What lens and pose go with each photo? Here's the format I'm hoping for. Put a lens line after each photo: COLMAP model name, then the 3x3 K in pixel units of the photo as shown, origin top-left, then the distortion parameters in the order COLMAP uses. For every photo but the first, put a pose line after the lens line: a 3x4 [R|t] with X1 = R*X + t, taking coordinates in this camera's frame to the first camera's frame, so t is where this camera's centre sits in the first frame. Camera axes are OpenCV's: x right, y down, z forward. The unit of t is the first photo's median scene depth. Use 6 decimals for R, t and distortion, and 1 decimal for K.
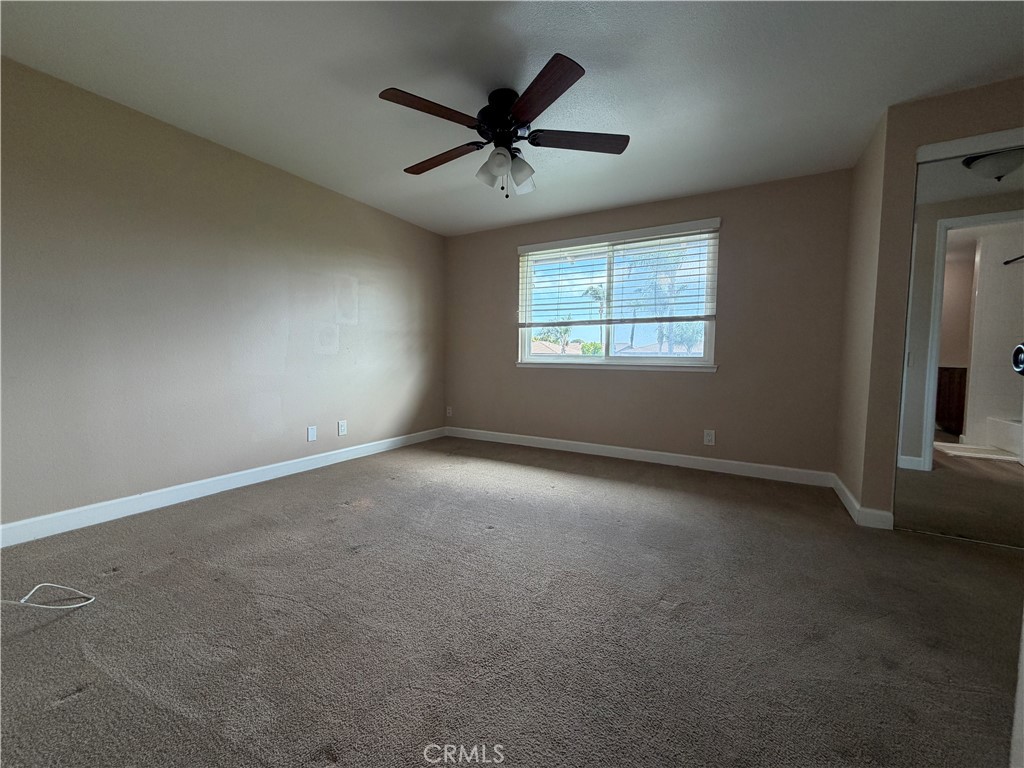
lens RADIAL K [[407.9, 0, 510.4], [0, 407.9, 384.8], [0, 0, 1]] dist [0.002907, -0.000172]
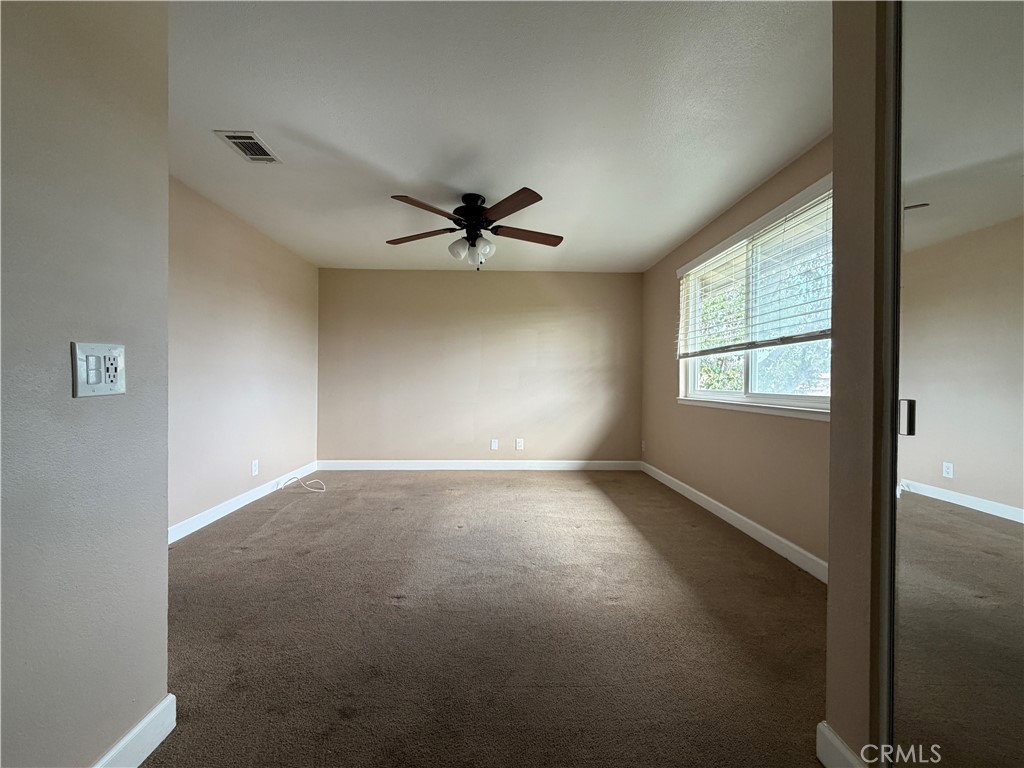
lens RADIAL K [[407.9, 0, 506.7], [0, 407.9, 383.0], [0, 0, 1]] dist [0.002907, -0.000172]
pose [[0.517276, -0.008010, -0.855781, 0.646729], [-0.056775, 0.997432, -0.043654, -0.030480], [0.853933, 0.071168, 0.515493, 0.249040]]
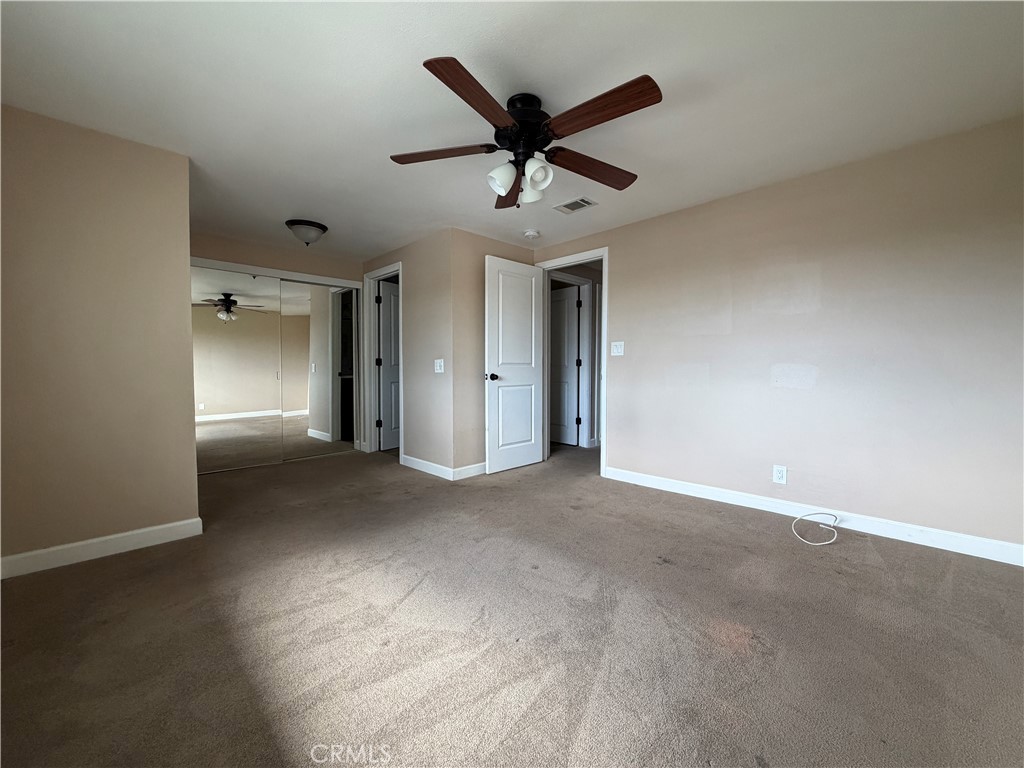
lens RADIAL K [[407.9, 0, 506.5], [0, 407.9, 382.8], [0, 0, 1]] dist [0.002907, -0.000172]
pose [[-0.967763, -0.024081, 0.250708, -0.112232], [0.003577, 0.994004, 0.109282, -0.102895], [-0.251837, 0.106656, -0.961875, 1.081194]]
